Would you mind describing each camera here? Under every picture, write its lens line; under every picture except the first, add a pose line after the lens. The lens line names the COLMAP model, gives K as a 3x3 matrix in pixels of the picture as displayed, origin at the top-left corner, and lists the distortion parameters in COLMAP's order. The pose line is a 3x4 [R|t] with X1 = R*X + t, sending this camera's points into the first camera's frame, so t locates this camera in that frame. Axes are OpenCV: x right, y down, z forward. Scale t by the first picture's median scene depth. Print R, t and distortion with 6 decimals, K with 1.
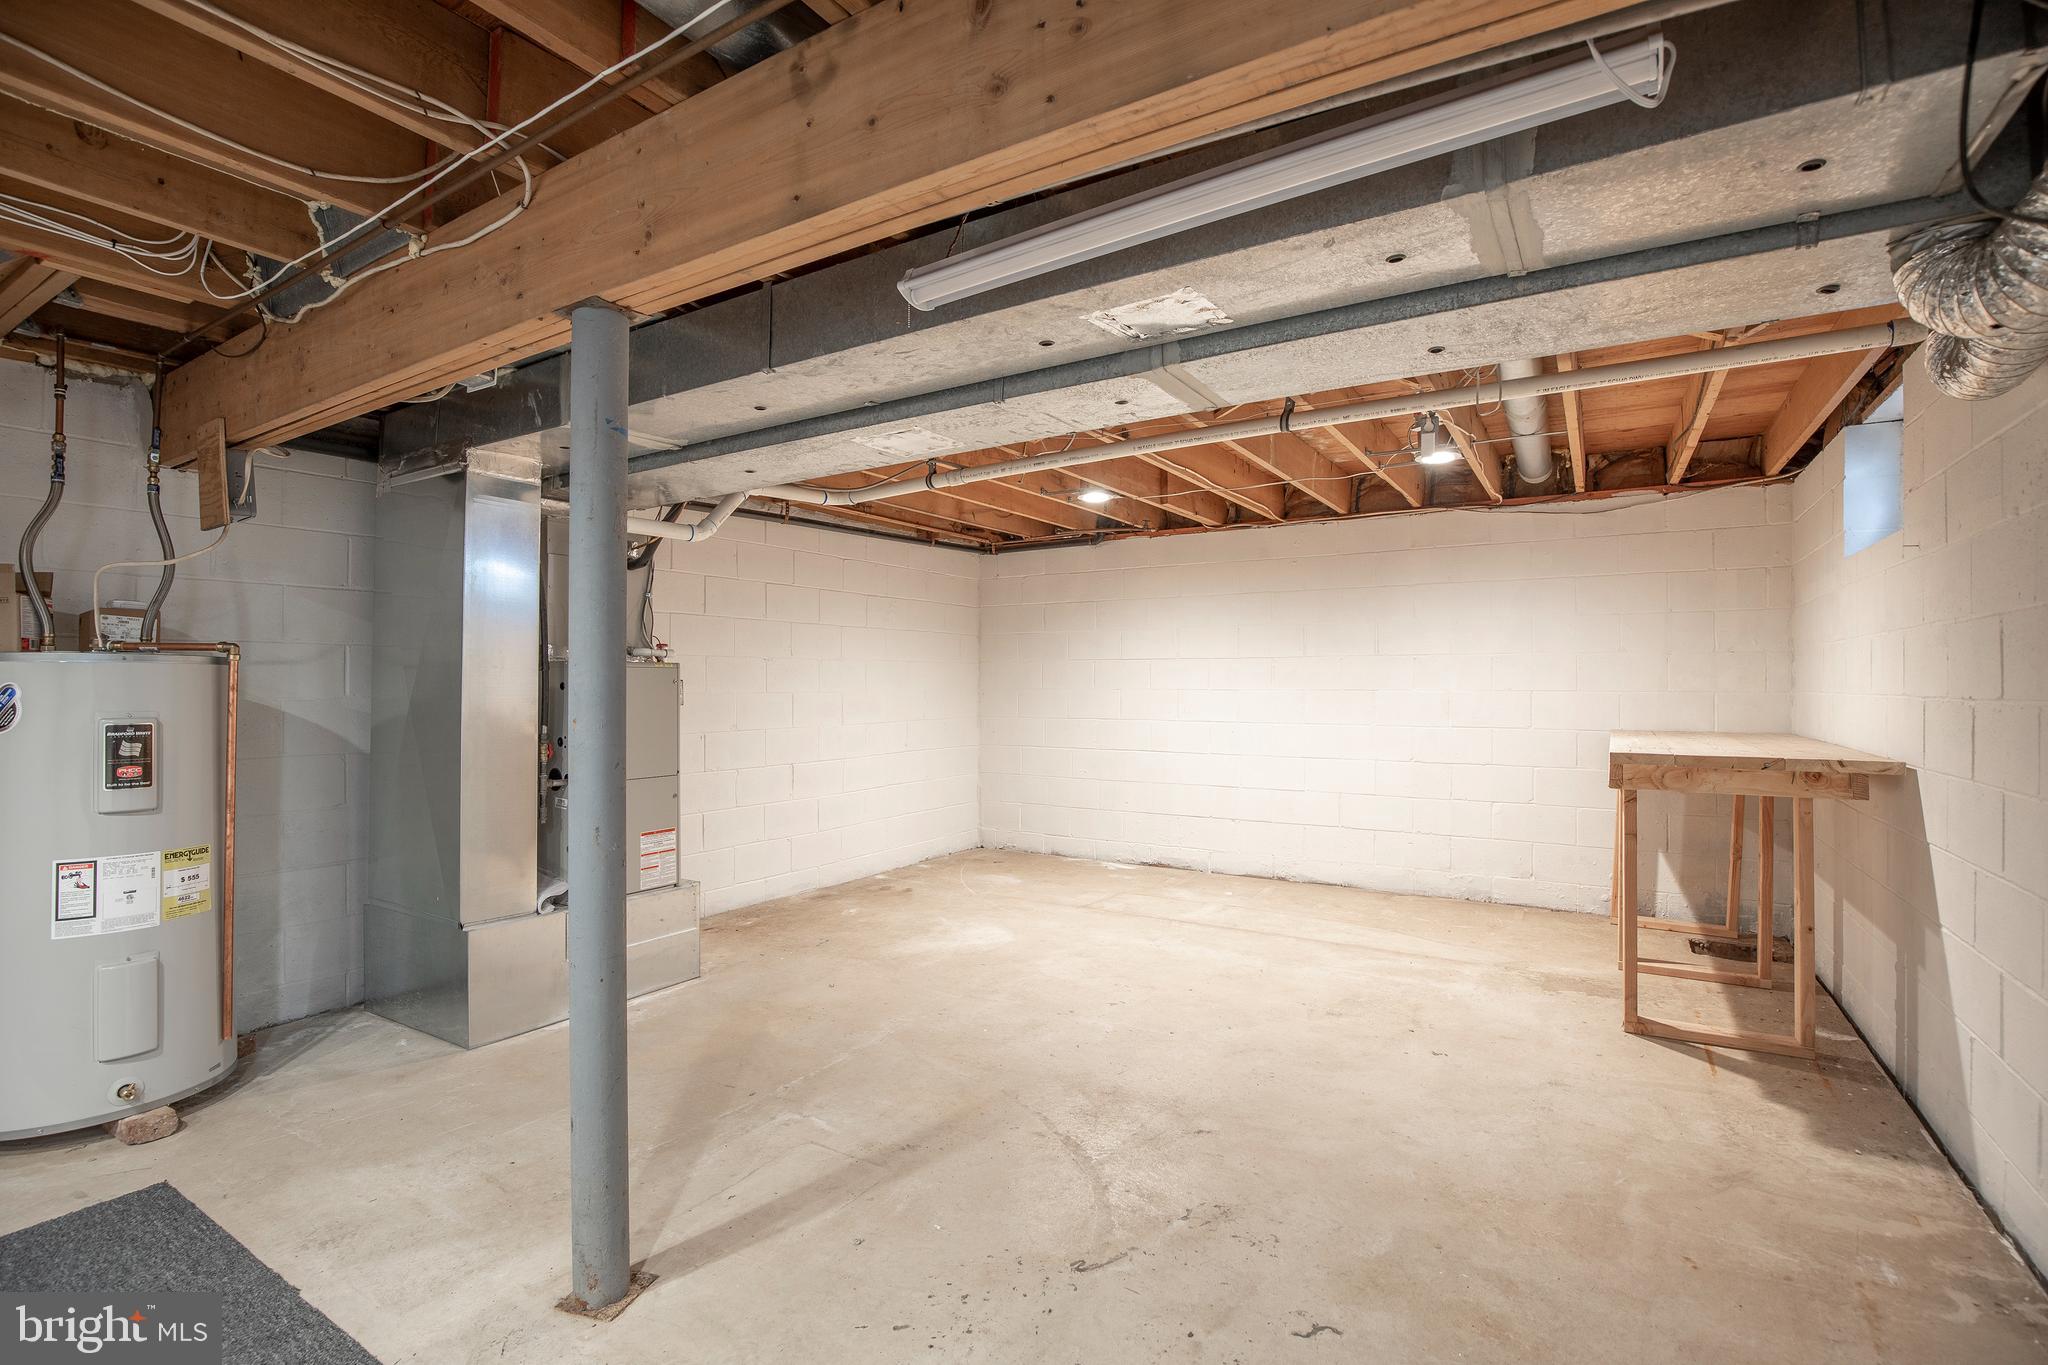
lens RADIAL K [[942.7, 0, 1035.6], [0, 942.7, 676.8], [0, 0, 1]] dist [-0.036797, 0.005509]
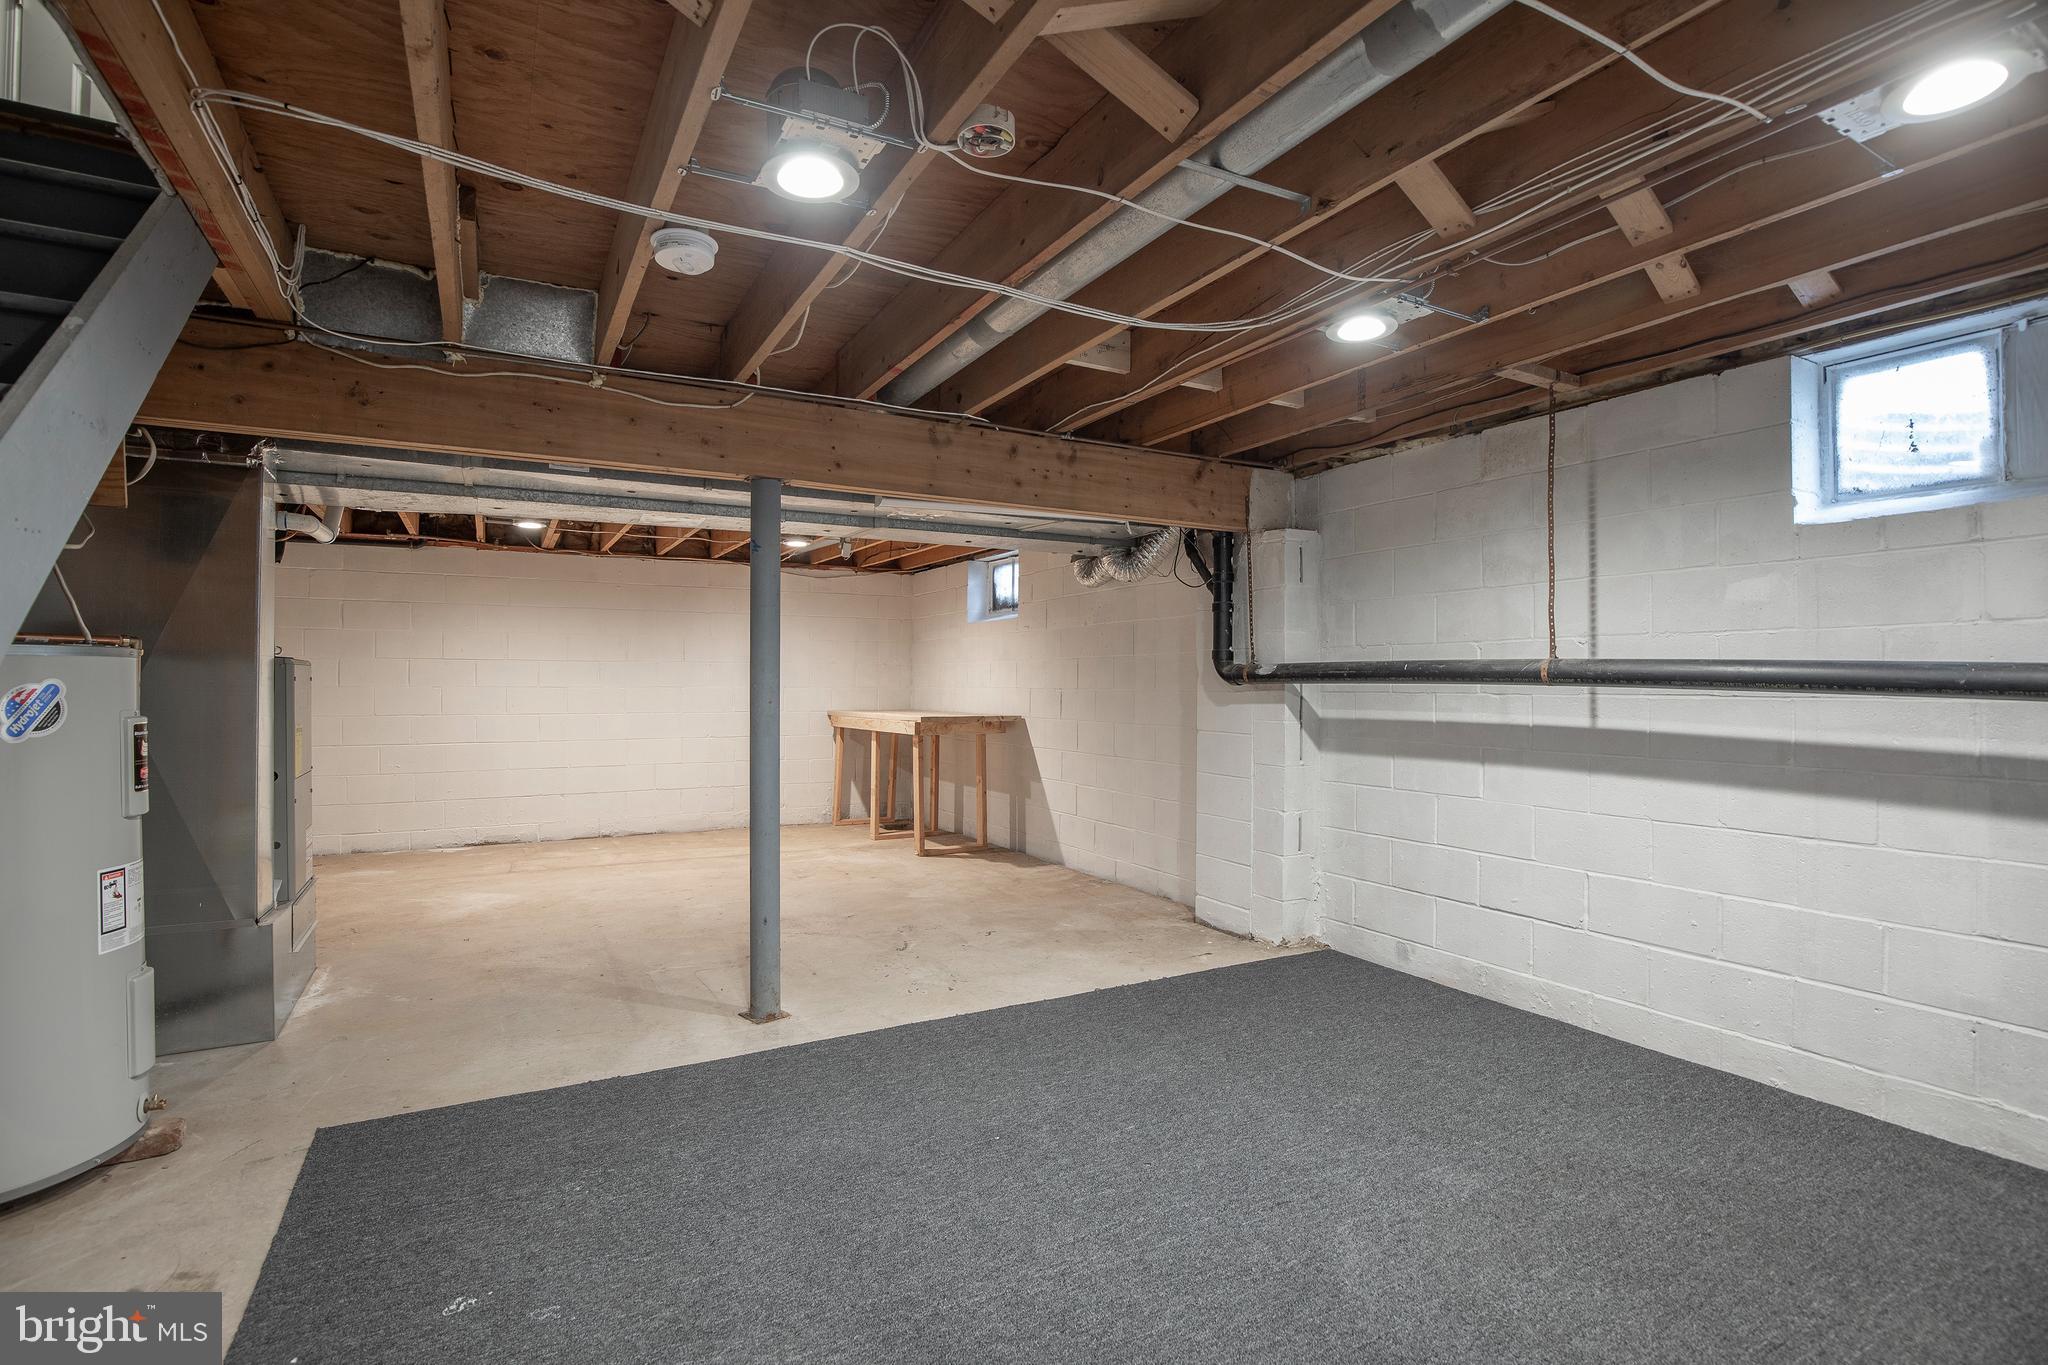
lens RADIAL K [[942.7, 0, 1010.4], [0, 942.7, 682.4], [0, 0, 1]] dist [-0.036797, 0.005509]
pose [[0.506375, 0.001794, 0.862311, -1.368895], [-0.008585, 0.999959, 0.002962, -0.000706], [-0.862270, -0.008903, 0.506370, -0.265569]]
